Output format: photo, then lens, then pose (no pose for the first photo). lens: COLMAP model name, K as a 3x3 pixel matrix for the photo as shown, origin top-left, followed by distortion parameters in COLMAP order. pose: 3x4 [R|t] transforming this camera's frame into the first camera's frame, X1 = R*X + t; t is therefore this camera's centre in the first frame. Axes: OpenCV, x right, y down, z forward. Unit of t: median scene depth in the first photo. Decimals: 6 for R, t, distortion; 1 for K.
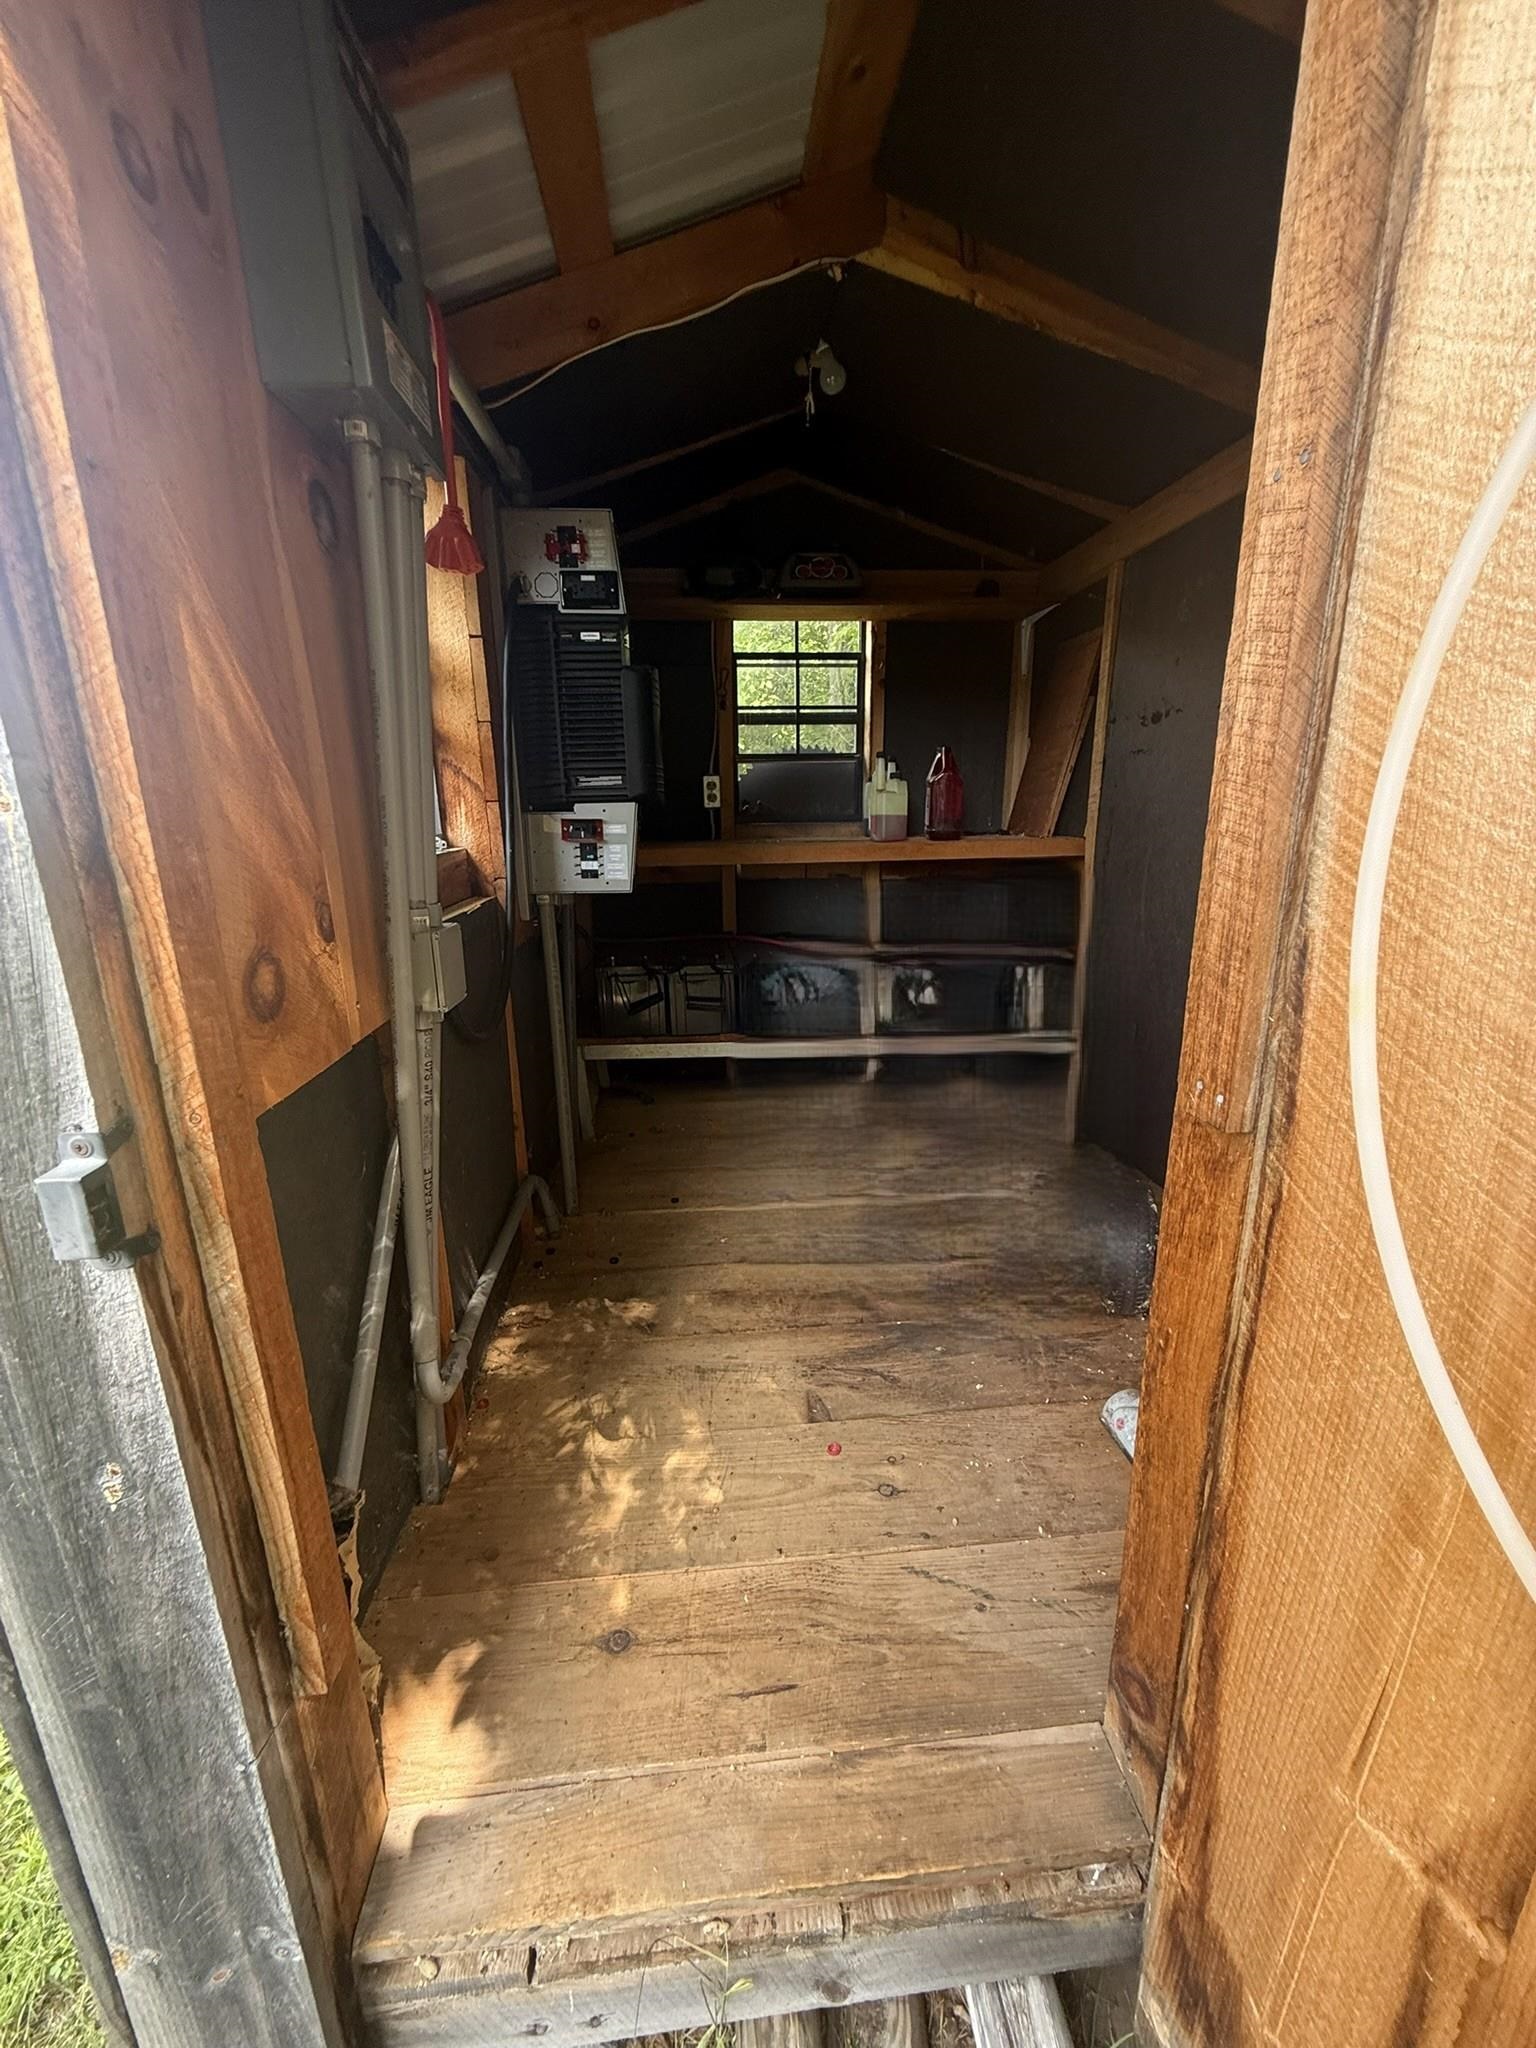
lens RADIAL K [[817.6, 0, 766.8], [0, 817.6, 1023.0], [0, 0, 1]] dist [0.000900, 0.000363]
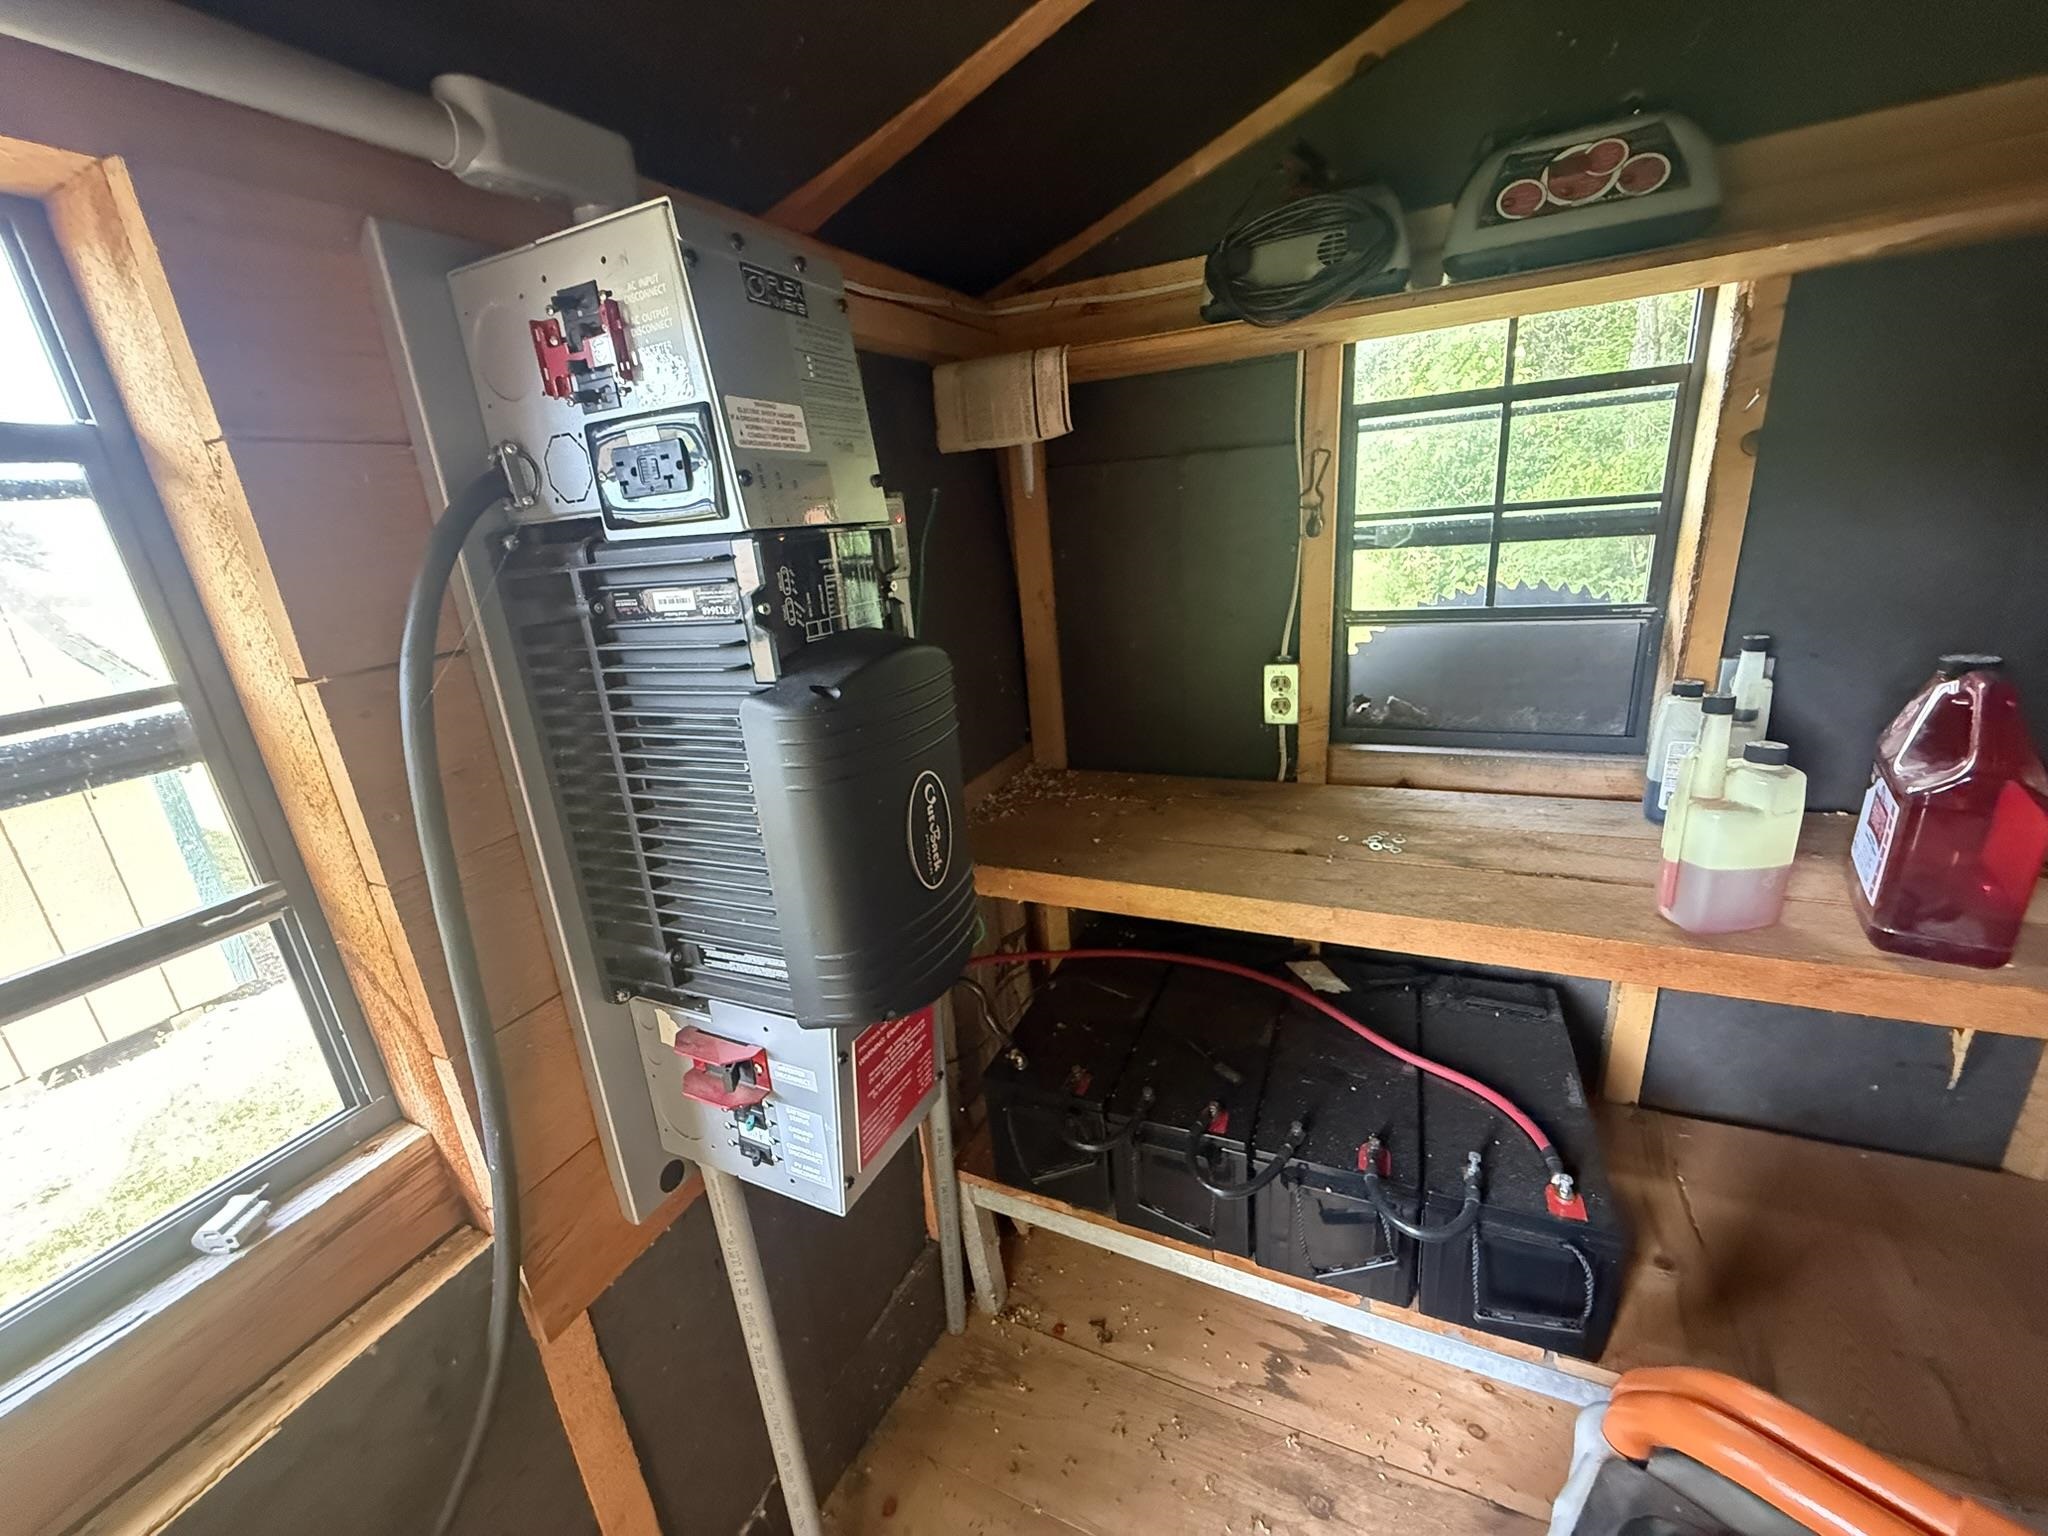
lens RADIAL K [[817.6, 0, 1026.5], [0, 817.6, 771.8], [0, 0, 1]] dist [0.000900, 0.000363]
pose [[0.860571, 0.098582, -0.499700, 0.054801], [-0.058353, 0.993713, 0.095548, -0.274672], [0.505978, -0.053067, 0.860913, 0.480812]]
